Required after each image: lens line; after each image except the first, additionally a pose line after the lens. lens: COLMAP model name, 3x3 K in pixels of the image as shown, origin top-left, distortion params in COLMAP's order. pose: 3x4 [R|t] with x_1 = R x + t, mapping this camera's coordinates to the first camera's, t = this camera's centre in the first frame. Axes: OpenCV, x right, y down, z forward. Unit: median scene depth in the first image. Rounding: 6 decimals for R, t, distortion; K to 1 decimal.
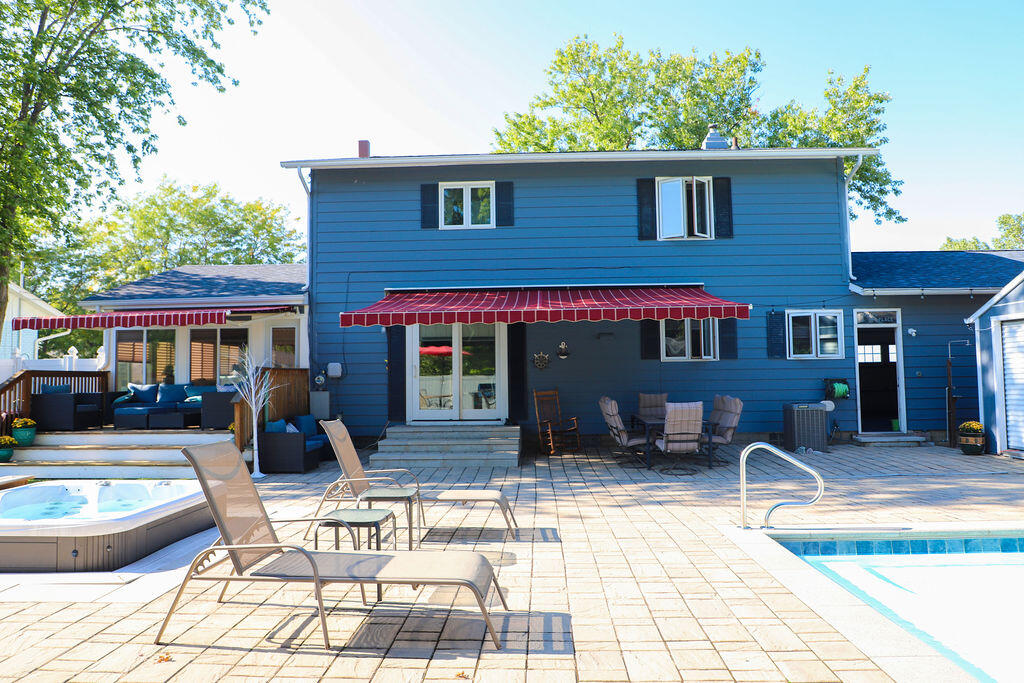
lens RADIAL K [[715.9, 0, 505.5], [0, 715.9, 331.9], [0, 0, 1]] dist [-0.054675, 0.014833]
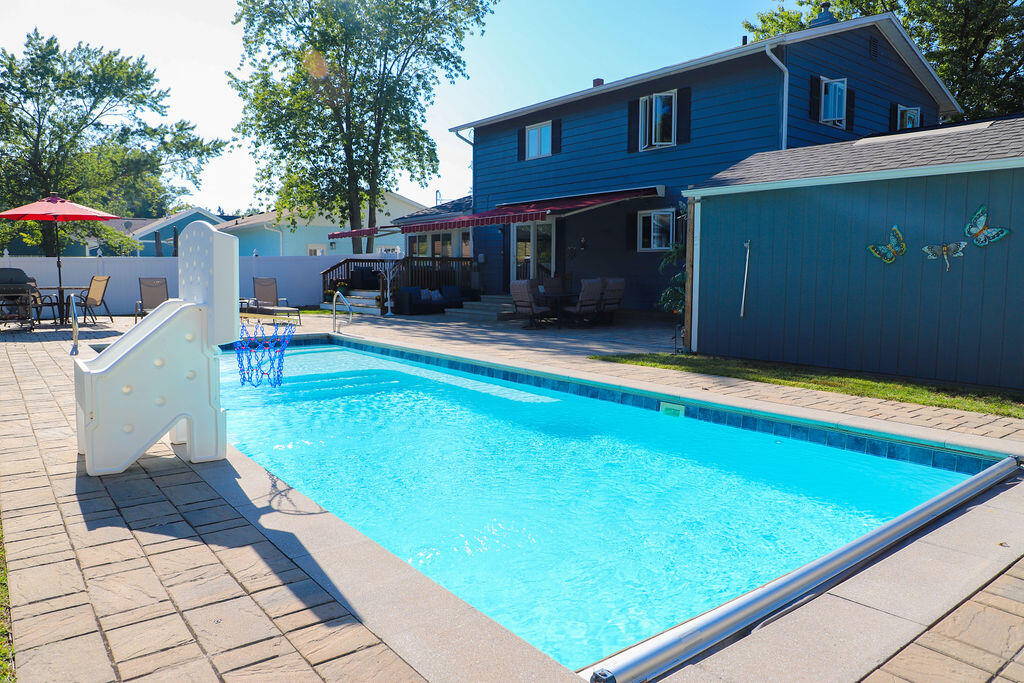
lens RADIAL K [[715.9, 0, 512.6], [0, 715.9, 318.5], [0, 0, 1]] dist [-0.054675, 0.014833]
pose [[0.642421, 0.066547, -0.763457, 1.019889], [0.032187, 0.993000, 0.113640, 0.008001], [0.765676, -0.097578, 0.635782, 0.043355]]
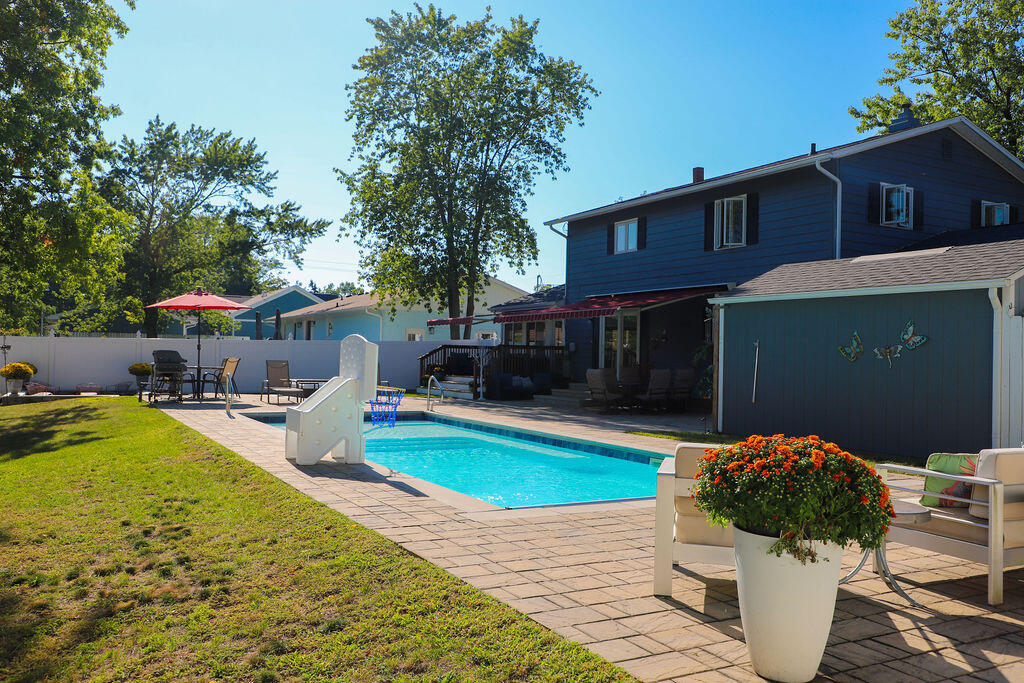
lens RADIAL K [[847.8, 0, 514.3], [0, 847.8, 342.9], [0, 0, 1]] dist [-0.071205, 0.001288]
pose [[0.519529, 0.011575, -0.854374, 1.332335], [0.022439, 0.999379, 0.027184, -0.011587], [0.854158, -0.033294, 0.518947, -0.099979]]
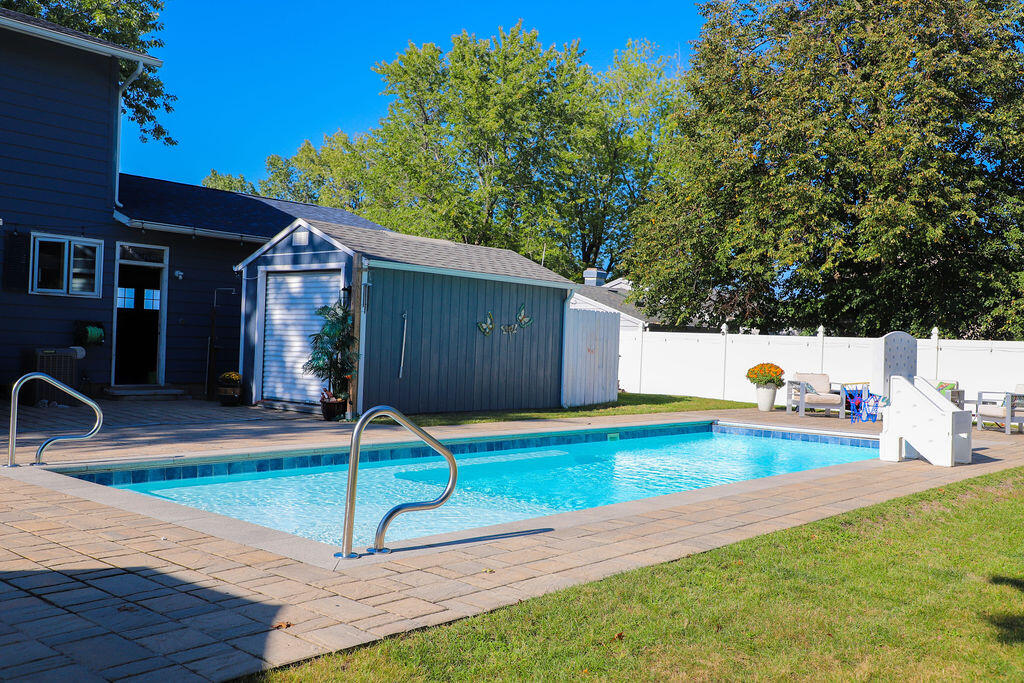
lens RADIAL K [[966.7, 0, 506.6], [0, 966.7, 345.5], [0, 0, 1]] dist [0.023428, 0.000000]
pose [[0.641728, 0.036255, 0.766075, -0.100694], [-0.095749, 0.994854, 0.033124, 0.009208], [-0.760932, -0.094608, 0.641897, -0.124925]]
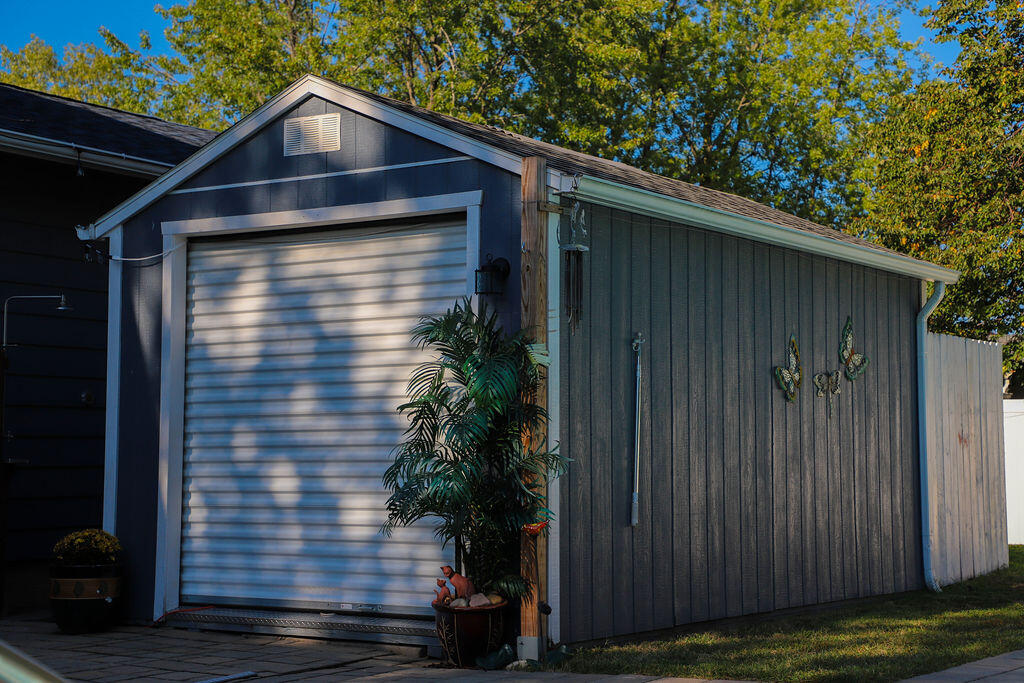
lens RADIAL K [[1682.3, 0, 512.5], [0, 1682.3, 342.6], [0, 0, 1]] dist [0.120938, 0.000000]
pose [[0.522173, 0.076282, 0.849421, 0.070556], [-0.064689, 0.996665, -0.049738, 0.057268], [-0.850383, -0.028977, 0.525366, 0.354019]]
